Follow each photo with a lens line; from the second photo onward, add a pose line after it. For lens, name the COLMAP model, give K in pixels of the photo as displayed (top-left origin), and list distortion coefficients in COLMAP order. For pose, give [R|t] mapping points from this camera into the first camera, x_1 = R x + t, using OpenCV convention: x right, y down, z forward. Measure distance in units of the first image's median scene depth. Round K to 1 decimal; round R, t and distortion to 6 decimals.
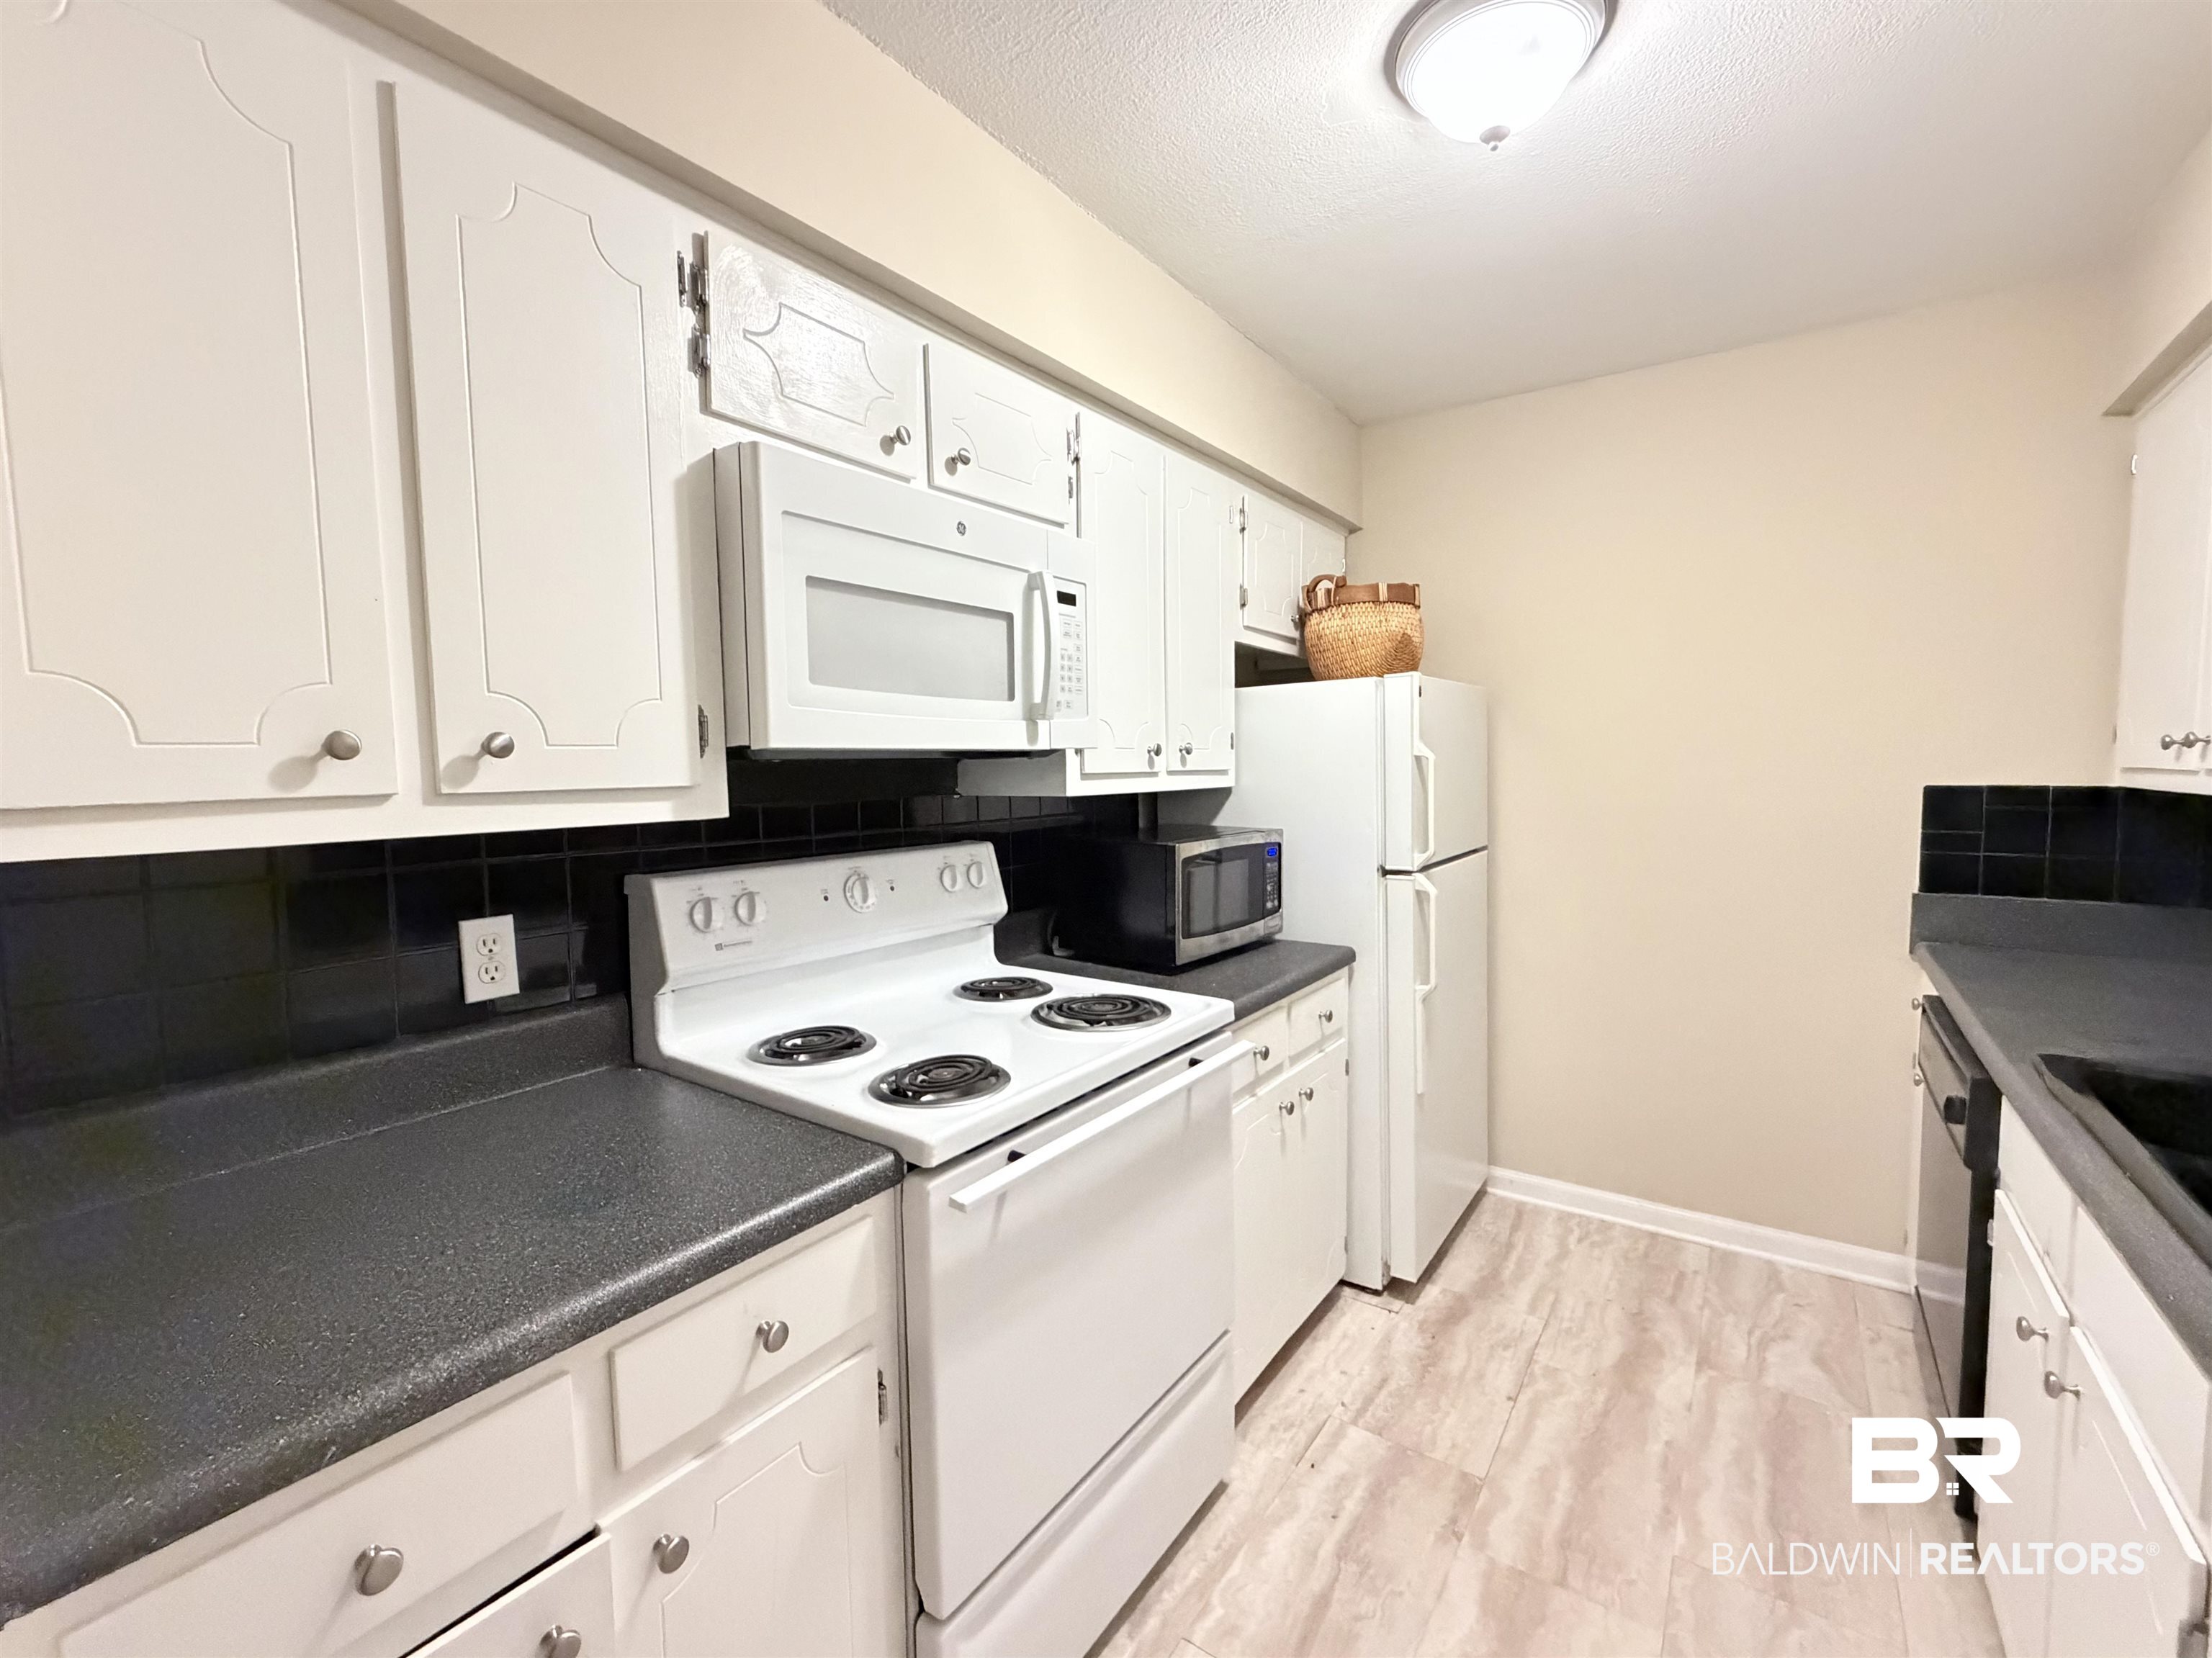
lens RADIAL K [[942.7, 0, 1105.1], [0, 942.7, 828.0], [0, 0, 1]] dist [0.002679, -0.001010]
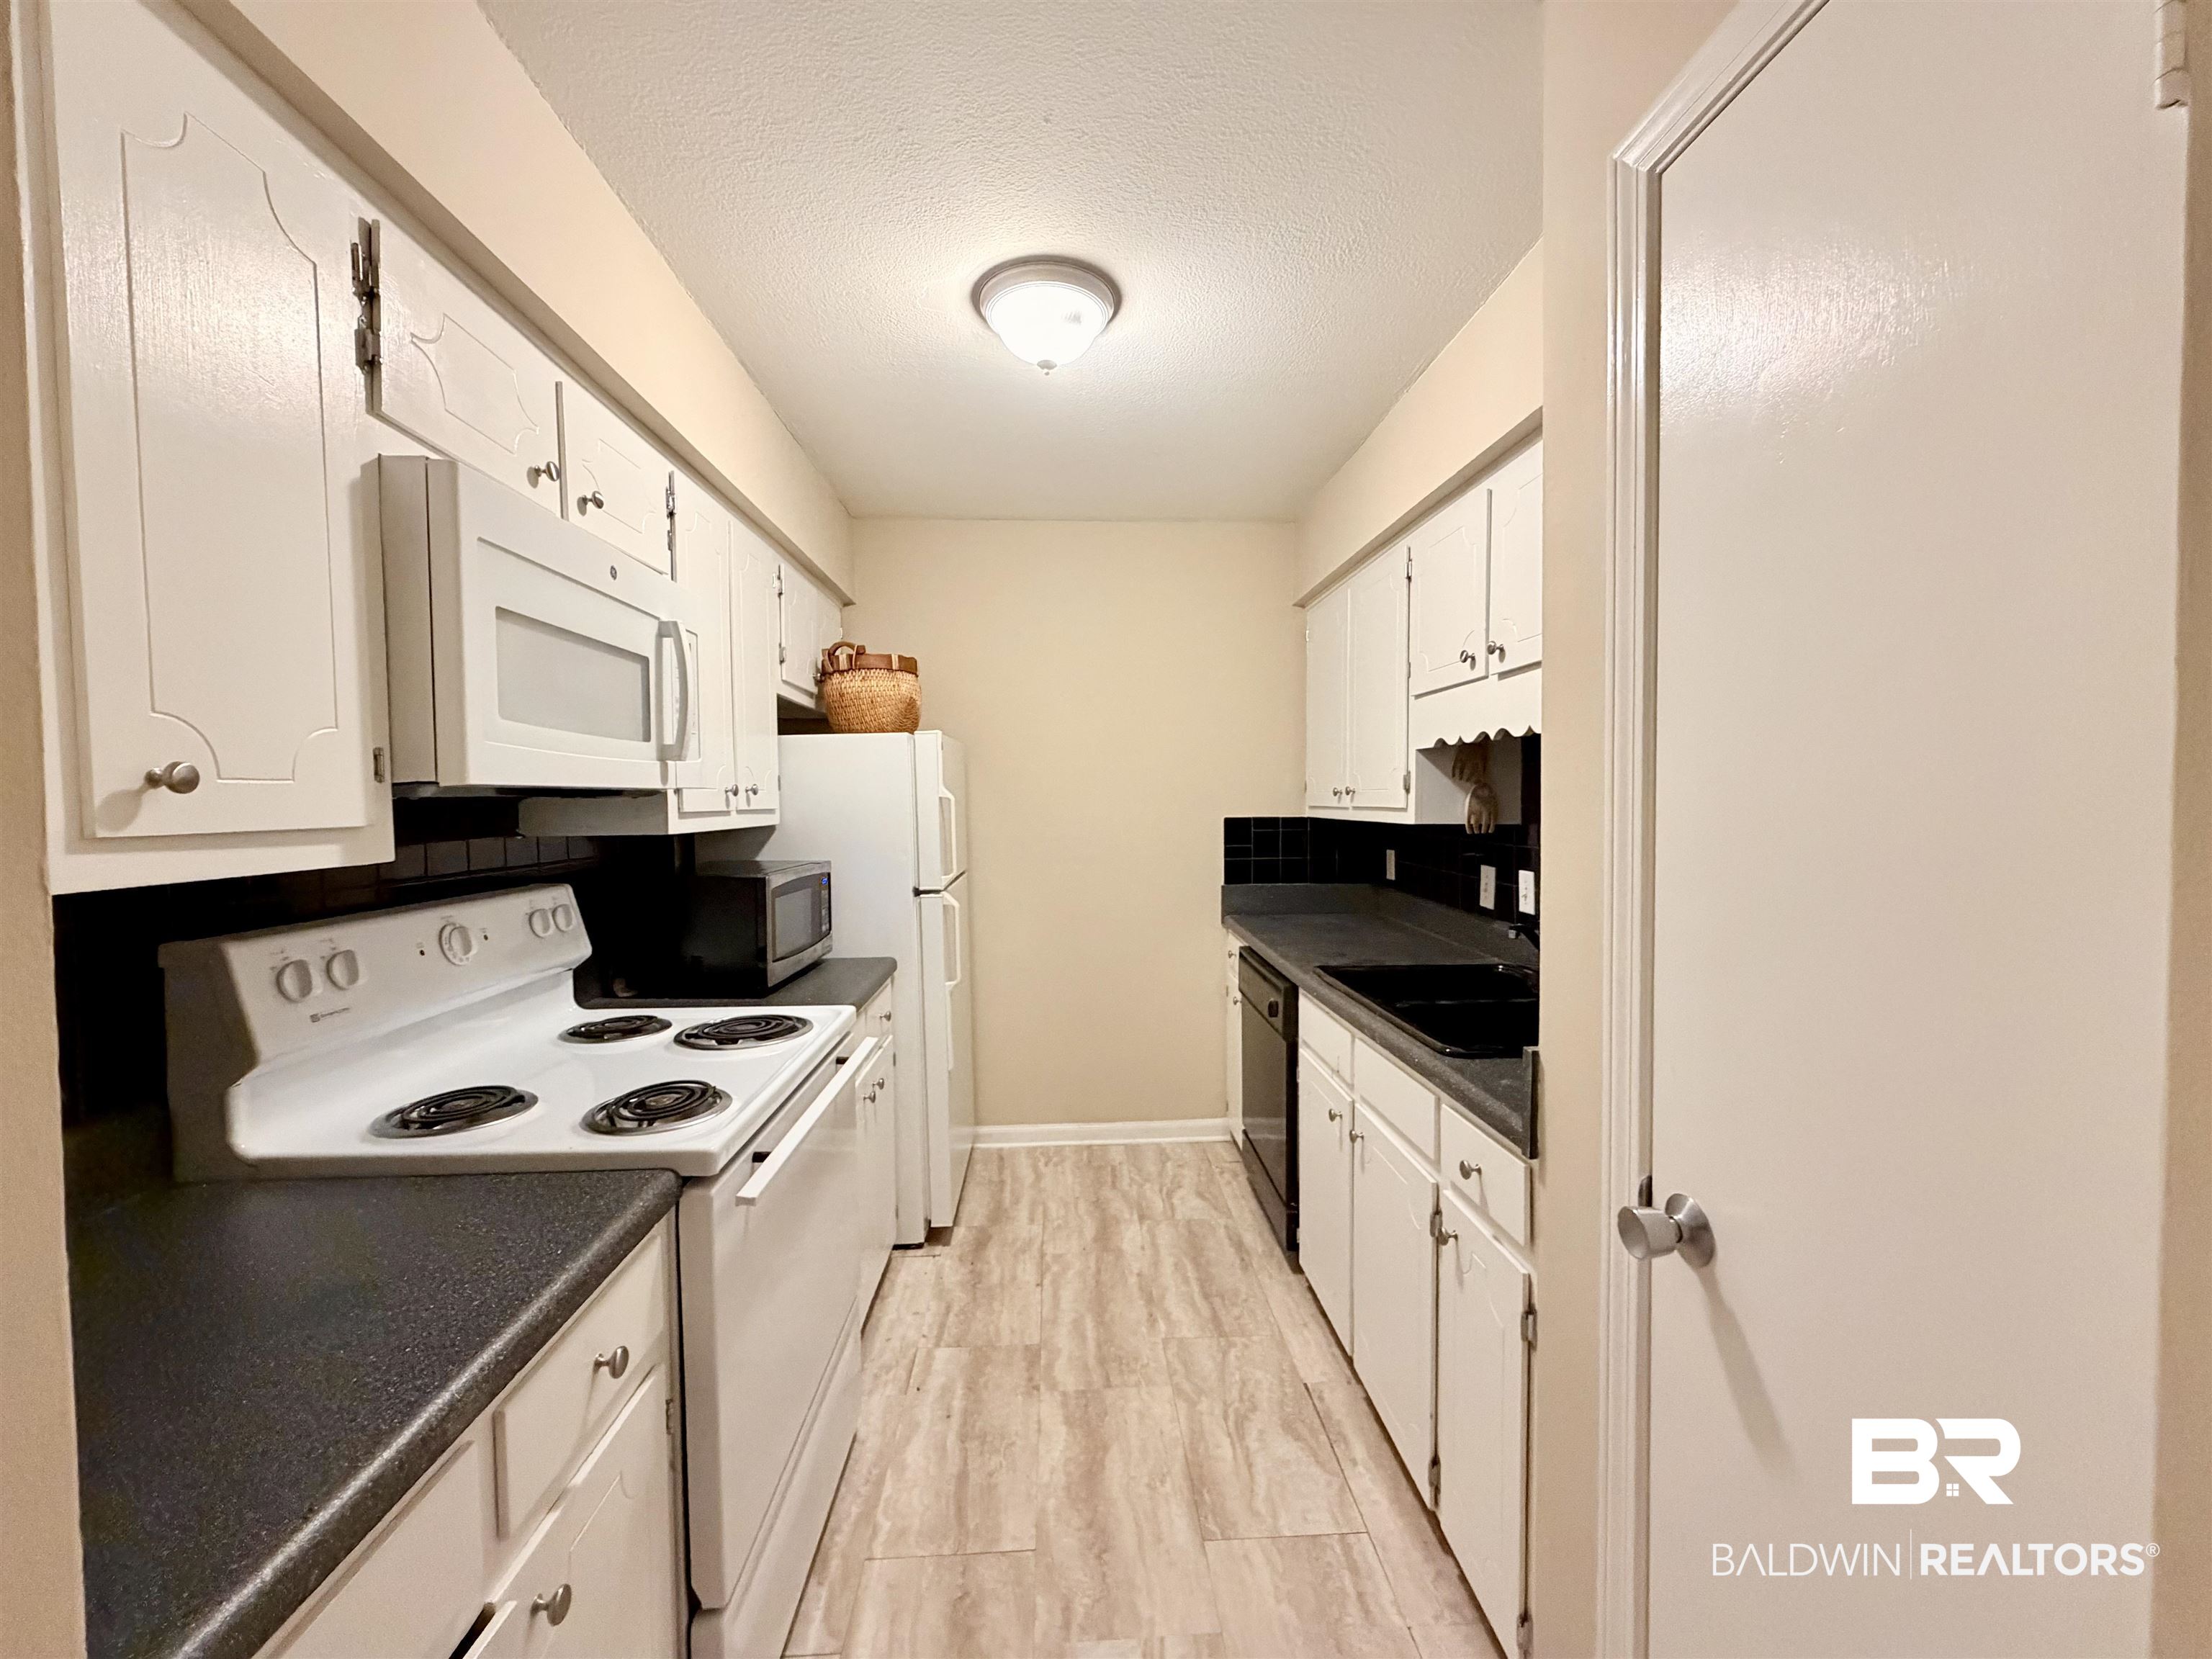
lens RADIAL K [[875.7, 0, 1101.8], [0, 875.7, 830.1], [0, 0, 1]] dist [0.001077, -0.000602]
pose [[0.786111, -0.018675, 0.617804, -0.279155], [0.043621, 0.998727, -0.025315, 0.006912], [-0.616545, 0.046850, 0.785925, -0.050225]]
